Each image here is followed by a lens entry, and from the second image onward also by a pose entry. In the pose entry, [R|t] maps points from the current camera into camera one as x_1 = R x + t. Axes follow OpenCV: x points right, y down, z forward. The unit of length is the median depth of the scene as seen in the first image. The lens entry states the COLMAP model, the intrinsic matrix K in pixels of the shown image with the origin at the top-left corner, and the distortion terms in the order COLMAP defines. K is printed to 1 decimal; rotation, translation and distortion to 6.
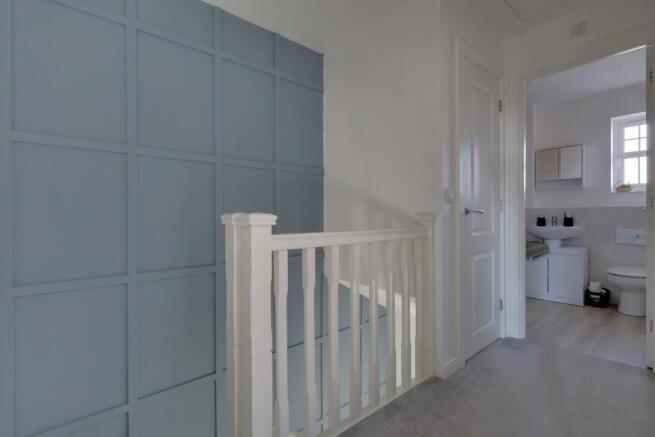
lens RADIAL K [[303.0, 0, 332.1], [0, 303.0, 218.0], [0, 0, 1]] dist [0.008944, -0.000934]
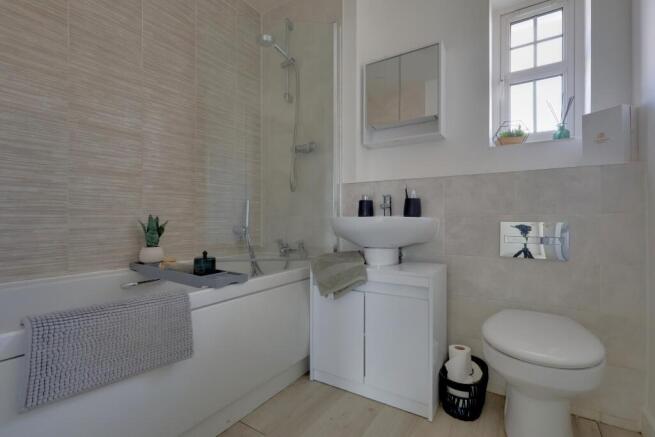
lens RADIAL K [[303.0, 0, 323.3], [0, 303.0, 219.2], [0, 0, 1]] dist [0.008944, -0.000934]
pose [[0.966578, -0.005820, 0.256305, 0.536263], [0.004106, 0.999966, 0.007220, 0.025874], [-0.256338, -0.005927, 0.966569, 0.601565]]
